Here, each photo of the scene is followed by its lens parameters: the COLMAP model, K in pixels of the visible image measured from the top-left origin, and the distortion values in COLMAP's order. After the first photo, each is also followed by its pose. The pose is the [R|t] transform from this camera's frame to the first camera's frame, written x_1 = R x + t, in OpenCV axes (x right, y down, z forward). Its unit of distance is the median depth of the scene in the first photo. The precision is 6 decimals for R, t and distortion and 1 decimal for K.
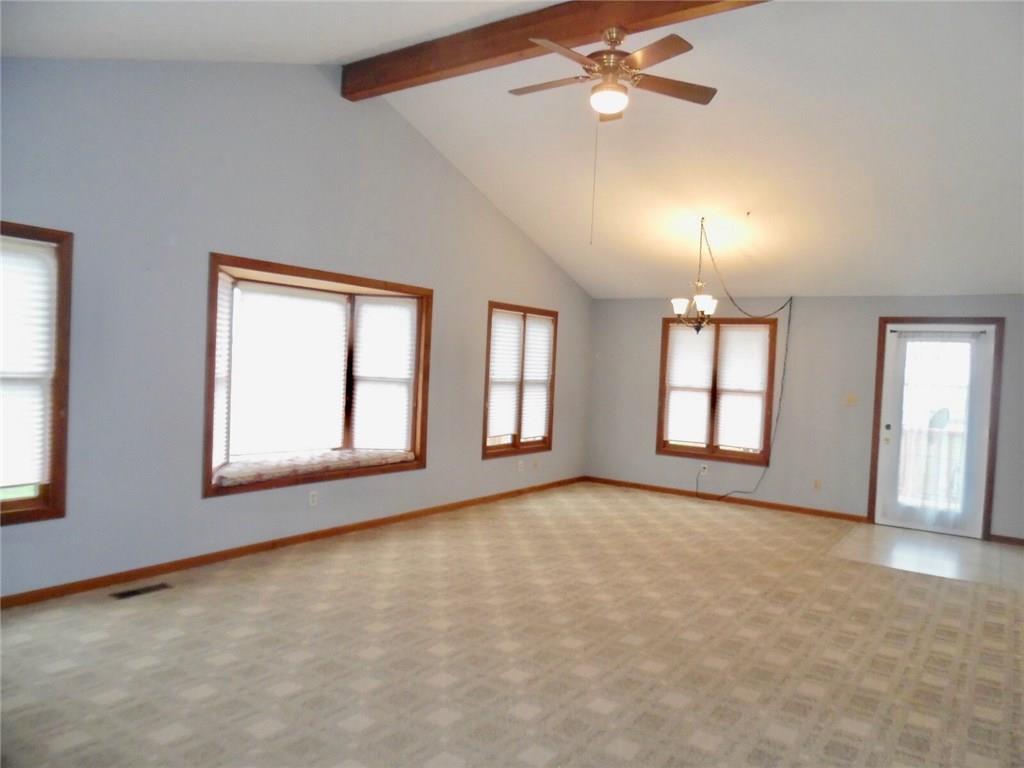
lens RADIAL K [[715.9, 0, 512.0], [0, 715.9, 384.0], [0, 0, 1]] dist [-0.025458, 0.004839]
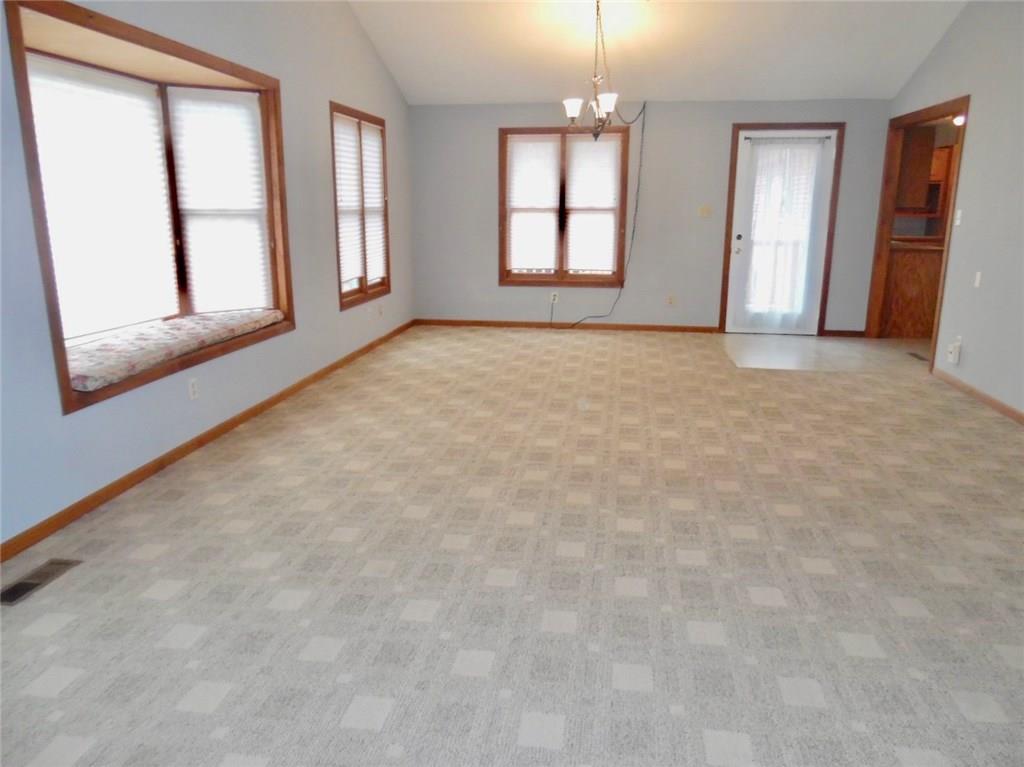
lens RADIAL K [[737.2, 0, 512.0], [0, 737.2, 383.5], [0, 0, 1]] dist [-0.014446, 0.001384]
pose [[0.893787, -0.148009, 0.423366, -0.256042], [0.052160, 0.971874, 0.229651, 0.005939], [-0.445449, -0.183177, 0.876368, 0.198563]]
